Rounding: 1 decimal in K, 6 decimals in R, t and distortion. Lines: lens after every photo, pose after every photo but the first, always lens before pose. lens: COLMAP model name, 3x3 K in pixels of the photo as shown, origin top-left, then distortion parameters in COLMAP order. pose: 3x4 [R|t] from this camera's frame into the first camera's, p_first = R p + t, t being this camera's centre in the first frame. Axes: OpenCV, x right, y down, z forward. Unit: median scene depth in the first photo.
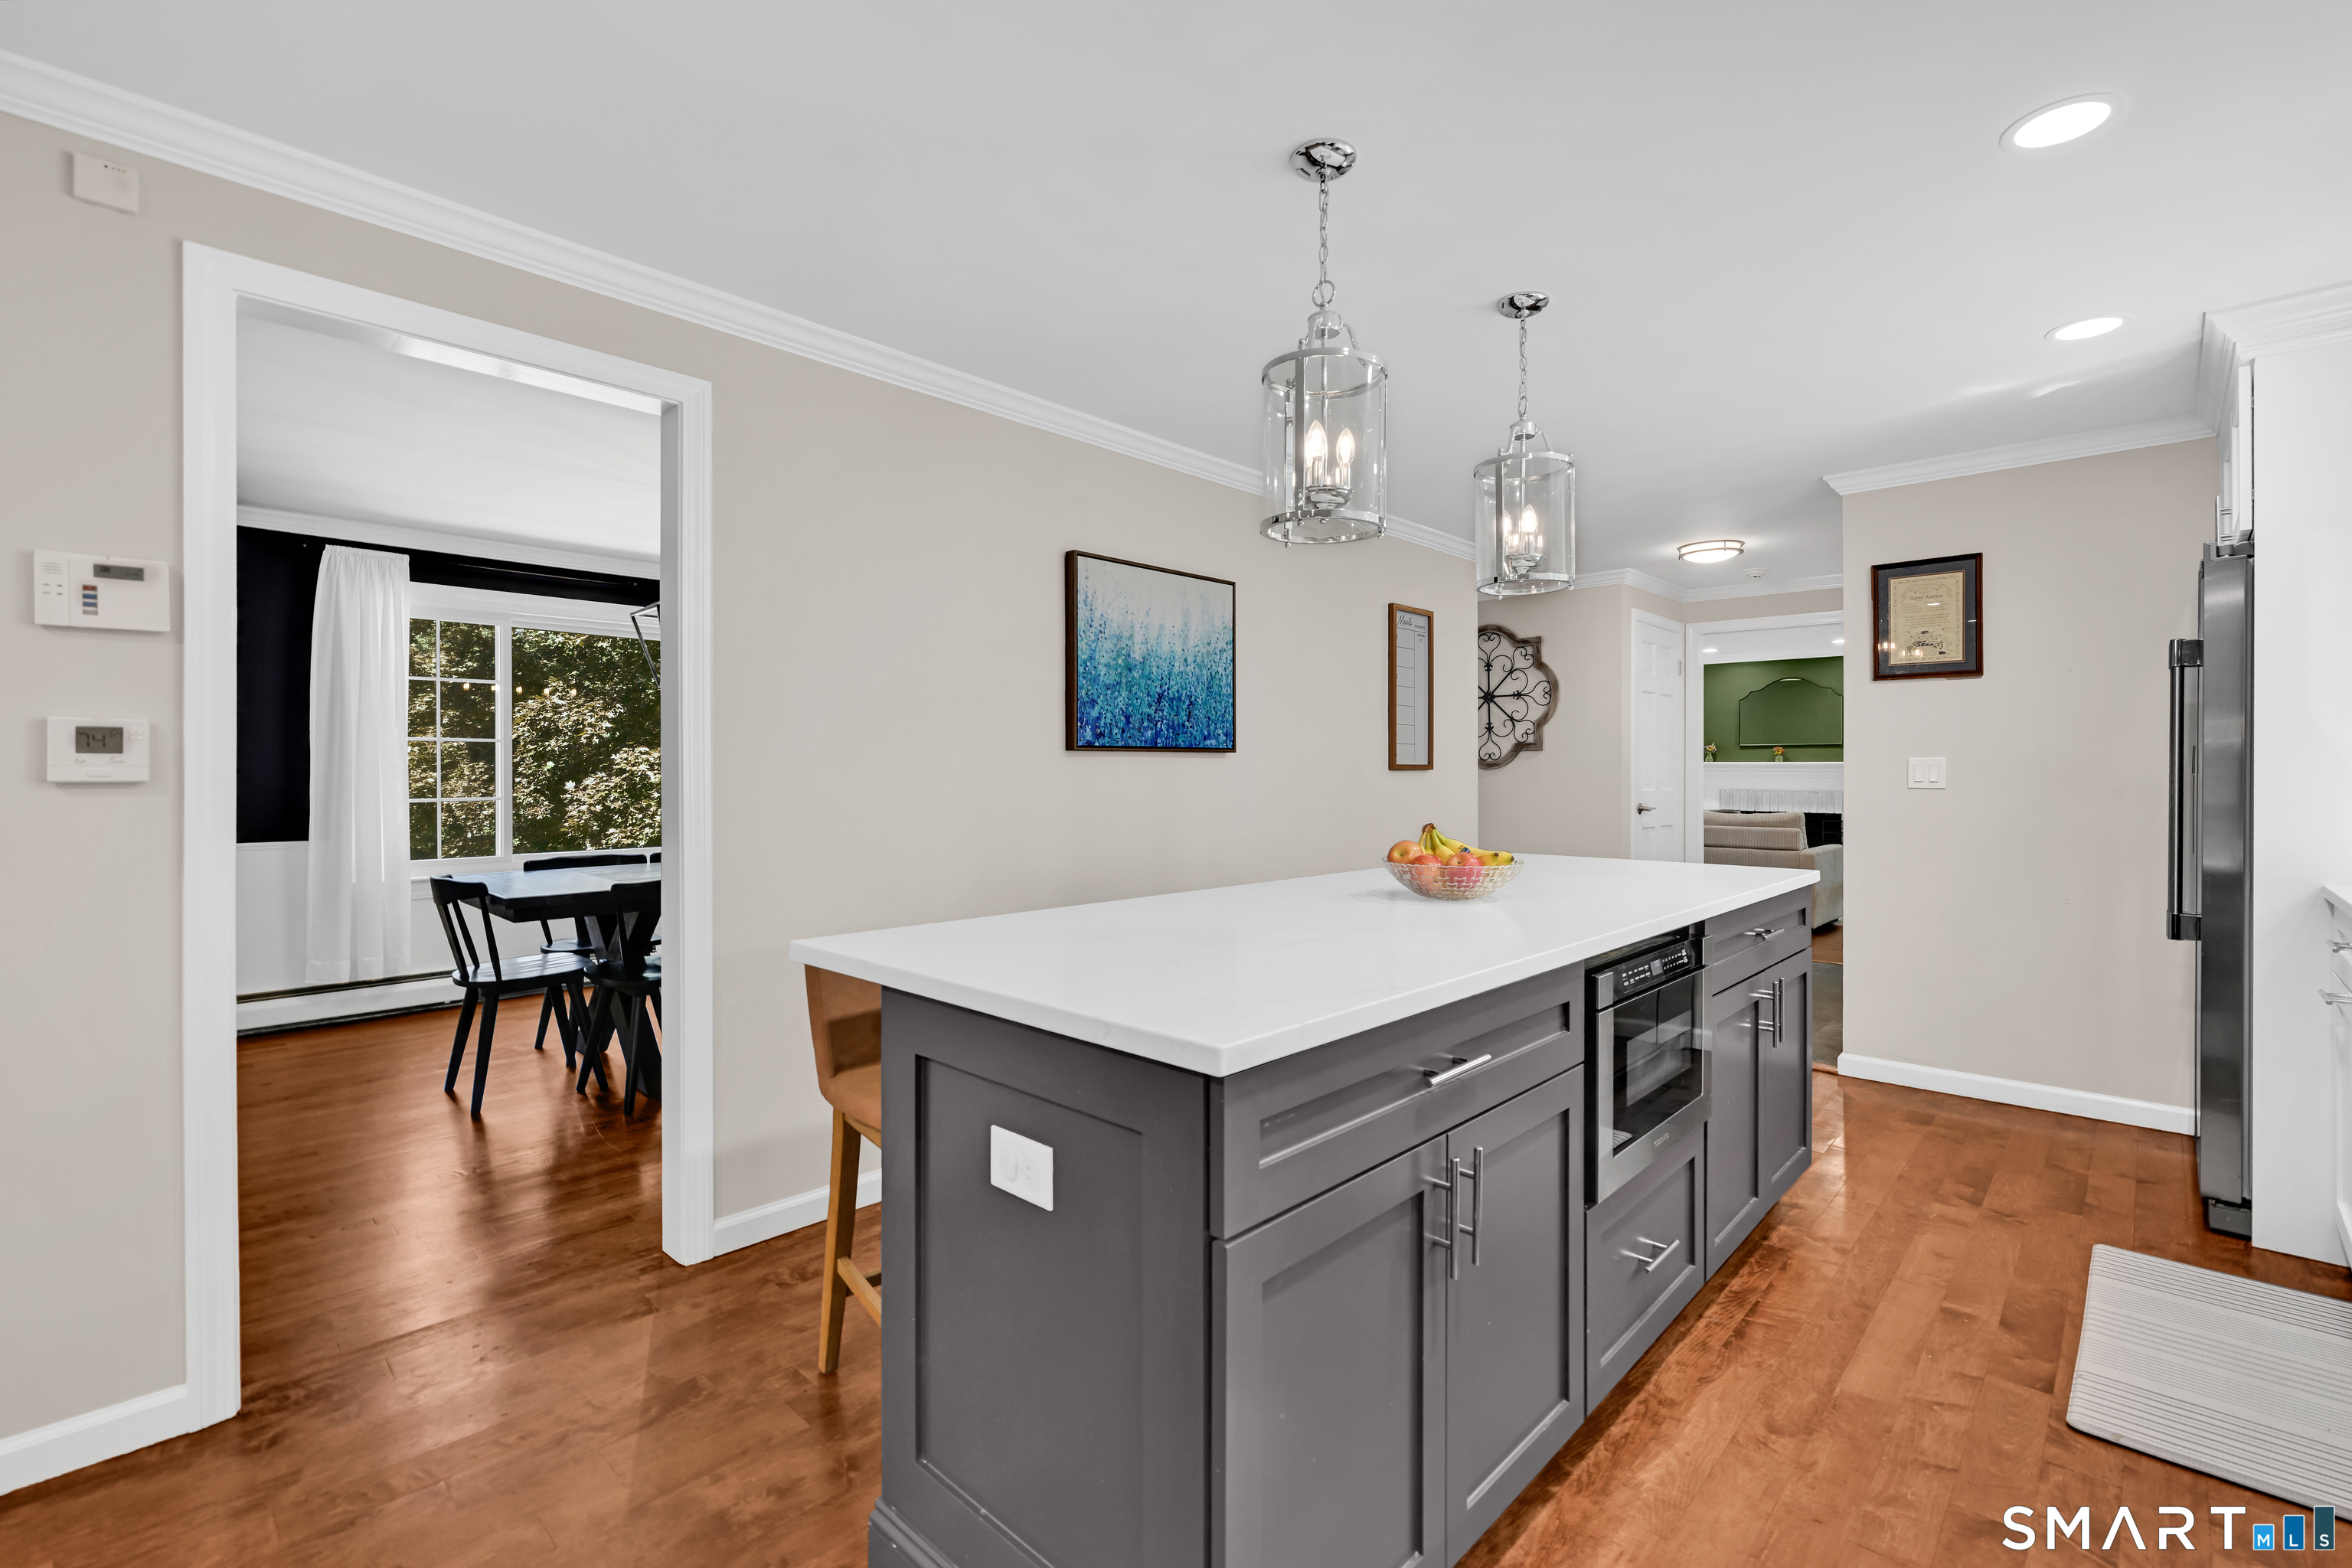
lens RADIAL K [[1017.4, 0, 1178.3], [0, 1017.4, 780.2], [0, 0, 1]] dist [-0.000912, 0.000598]
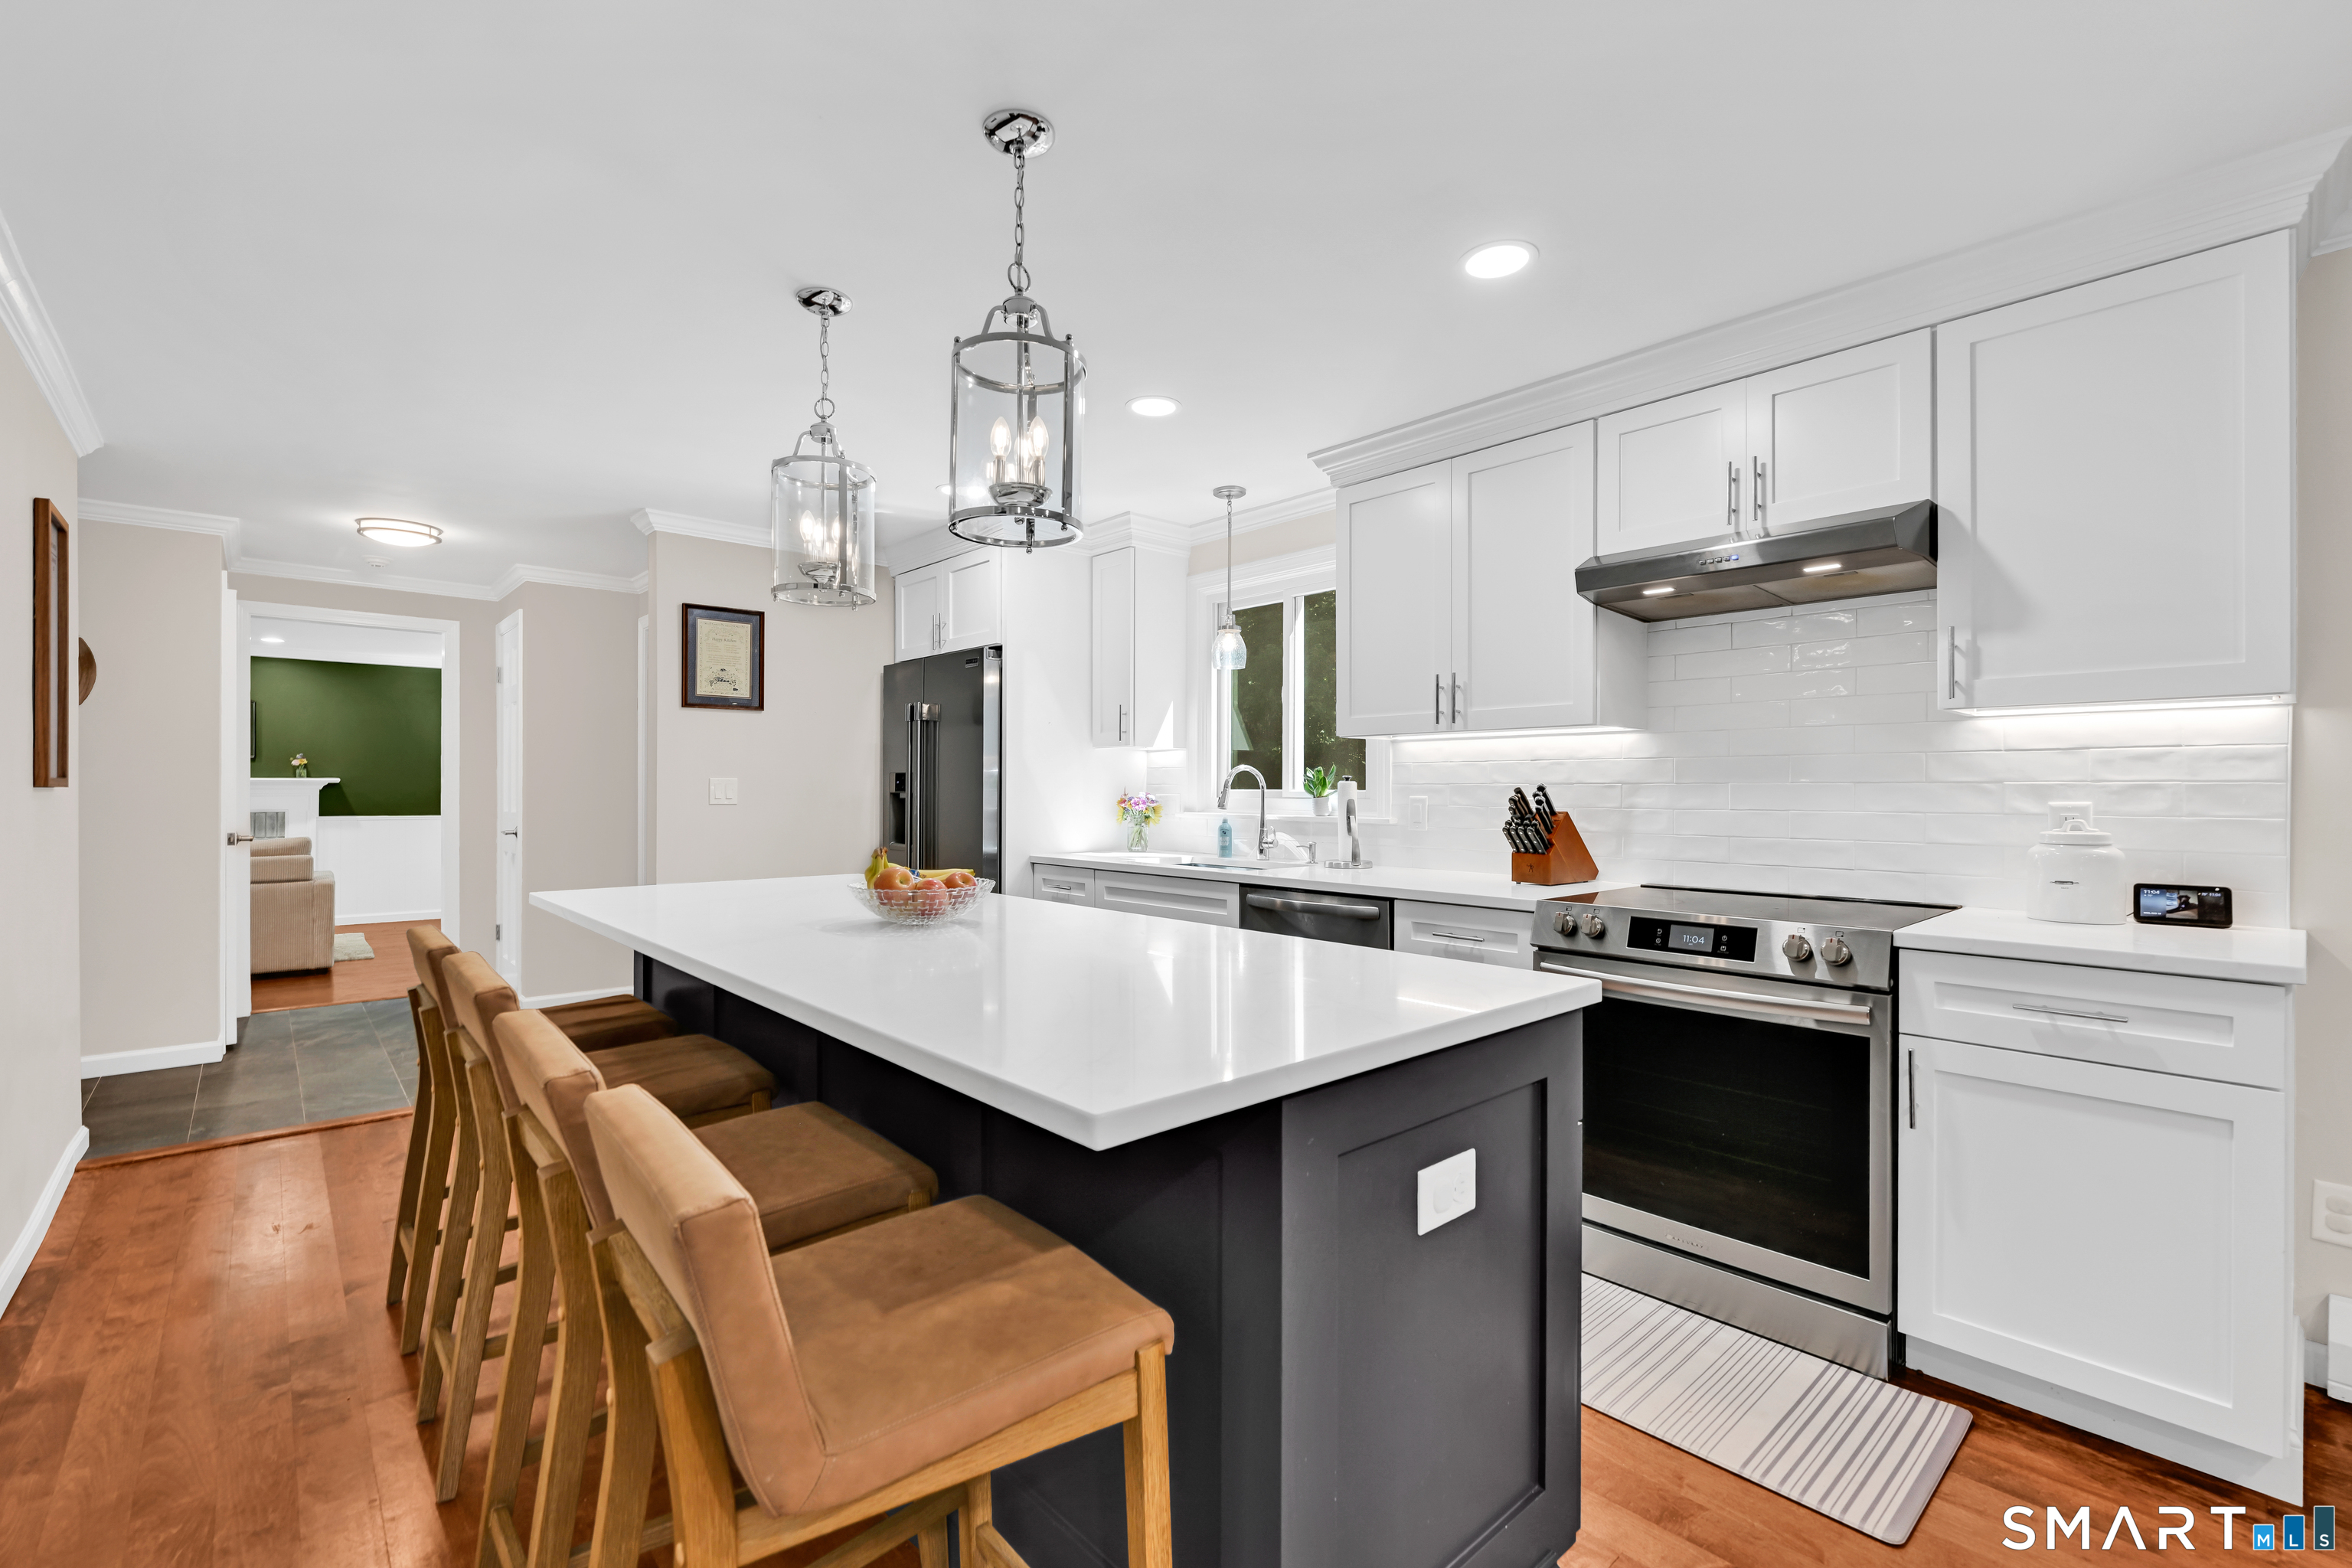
lens RADIAL K [[1017.4, 0, 1178.3], [0, 1017.4, 780.2], [0, 0, 1]] dist [-0.000912, 0.000598]
pose [[0.072985, 0.011048, 0.997272, -0.402670], [0.005436, 0.999919, -0.011475, -0.002606], [-0.997318, 0.006259, 0.072919, 0.409182]]
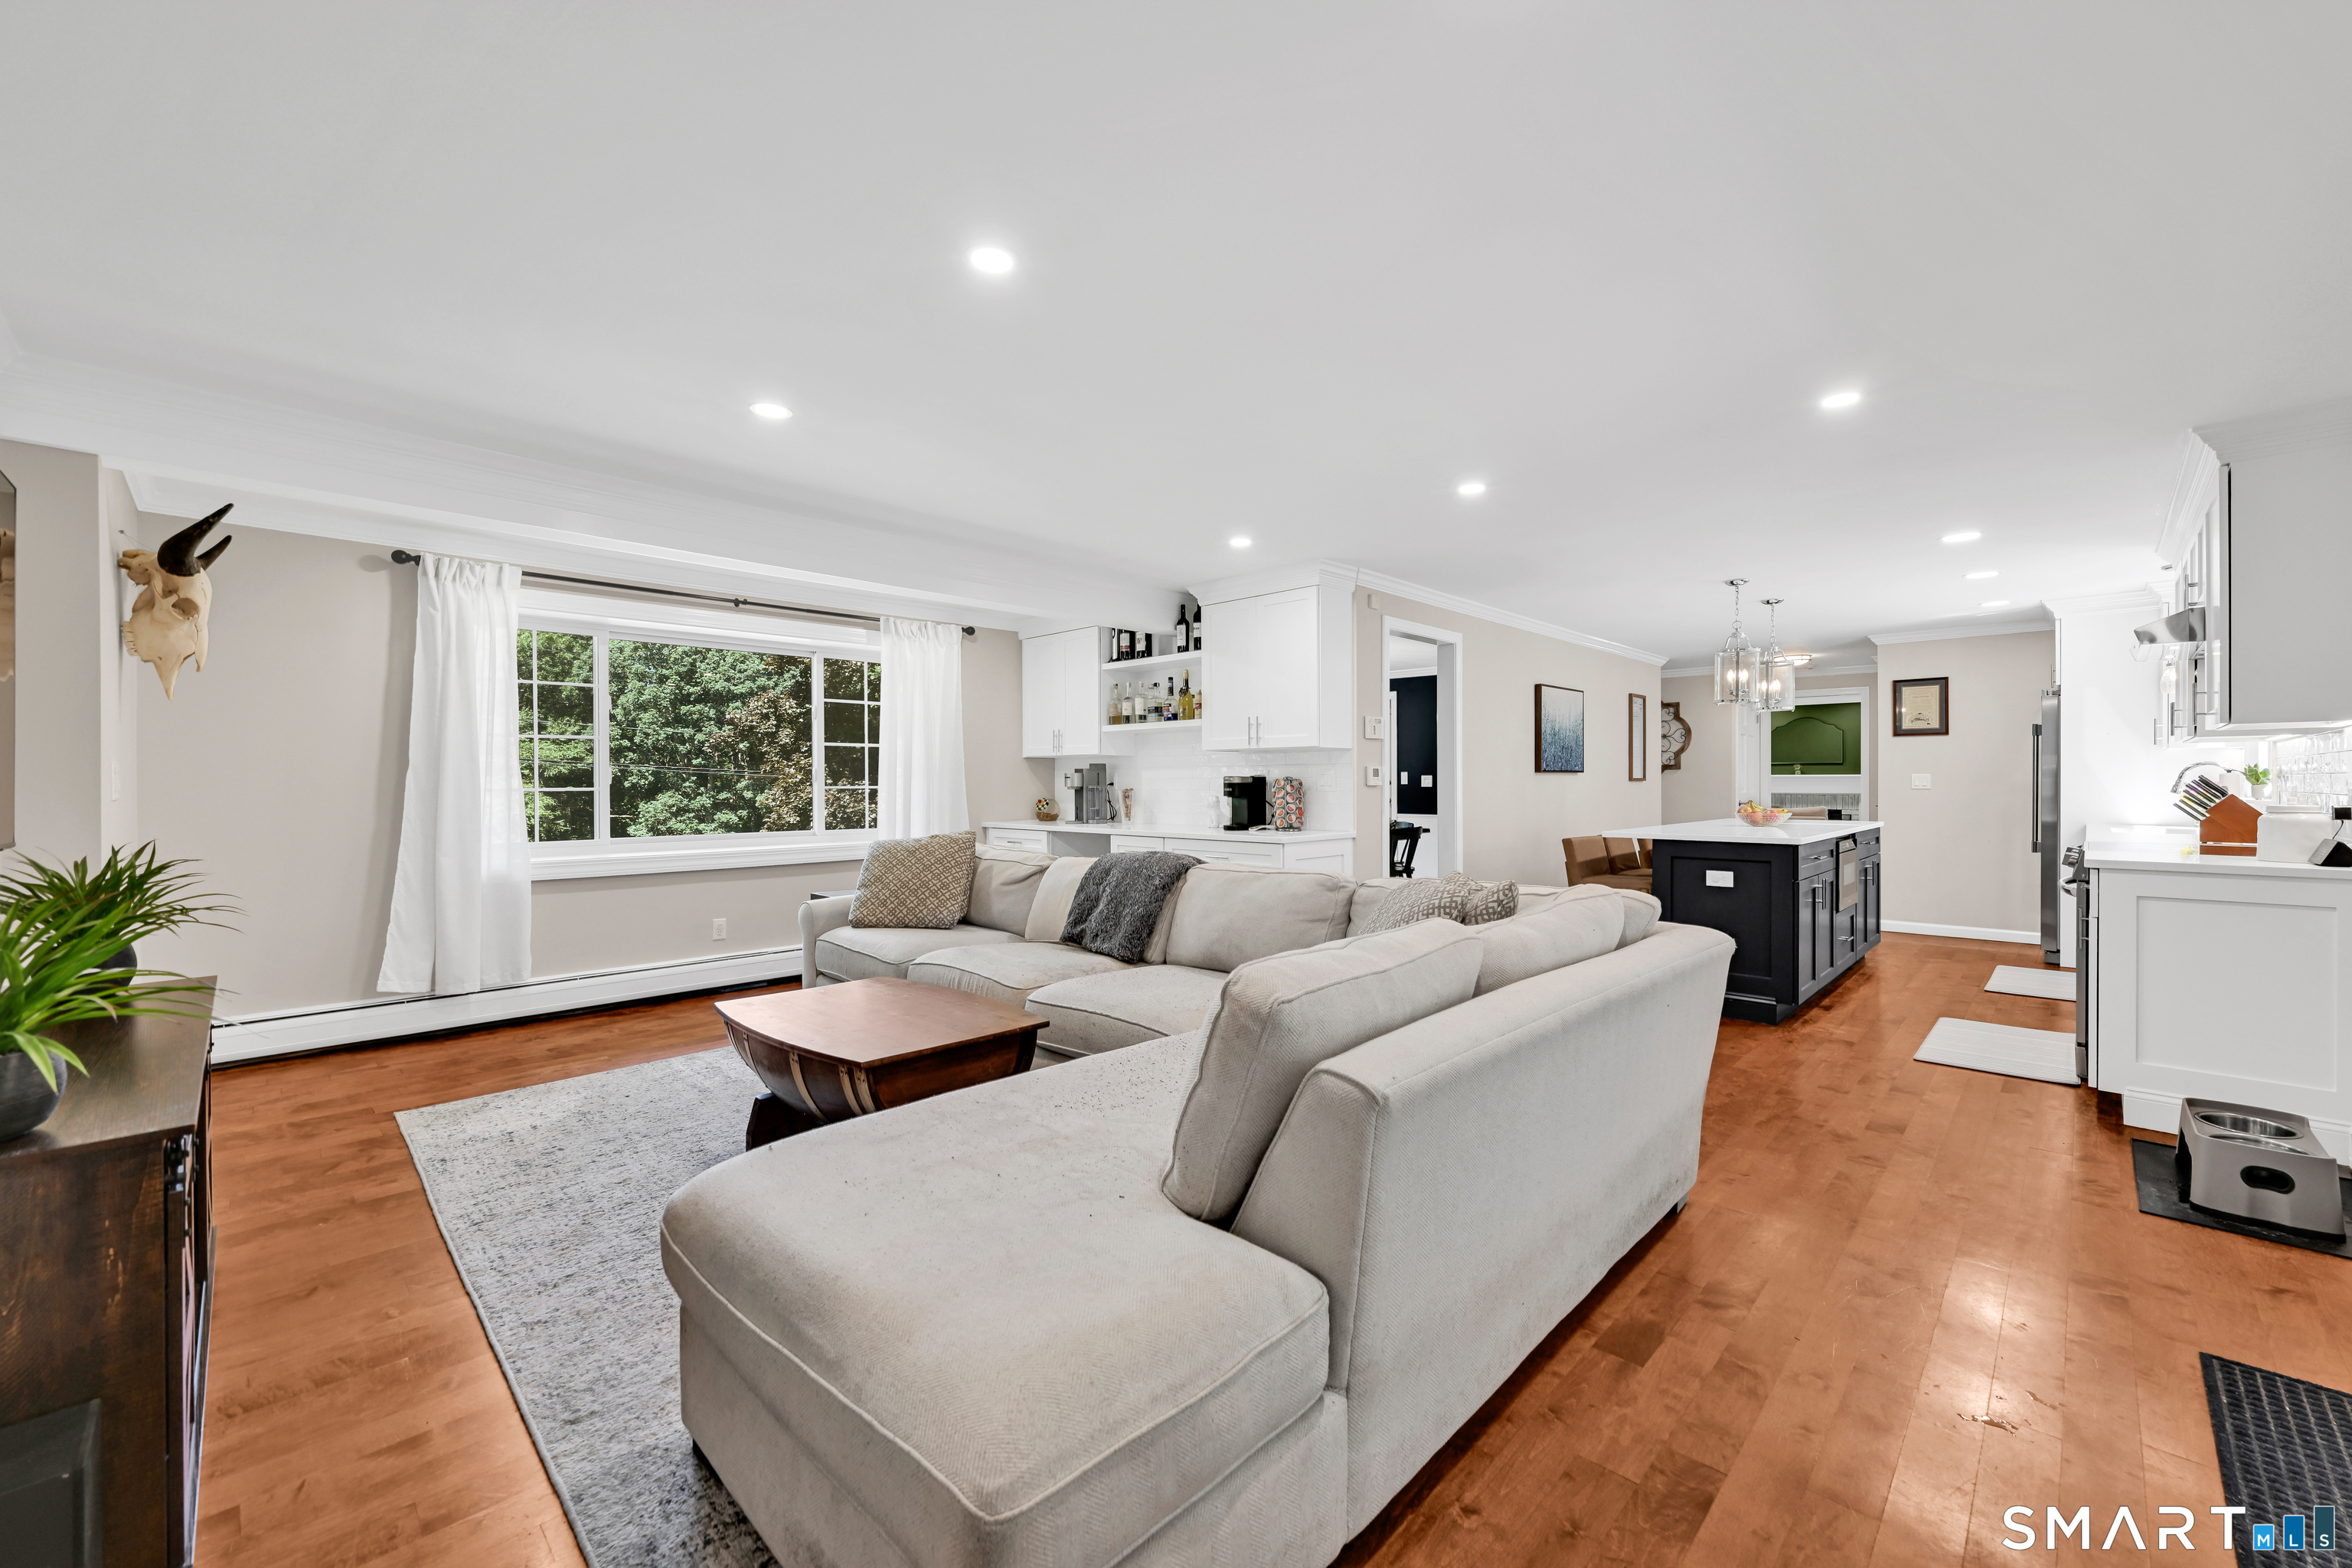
lens RADIAL K [[941.8, 0, 1169.6], [0, 941.8, 788.7], [0, 0, 1]] dist [-0.000987, -0.000529]
pose [[0.999928, -0.003707, -0.011447, -0.796899], [0.003666, 0.999987, -0.003675, 0.008989], [0.011461, 0.003633, 0.999928, -0.961856]]
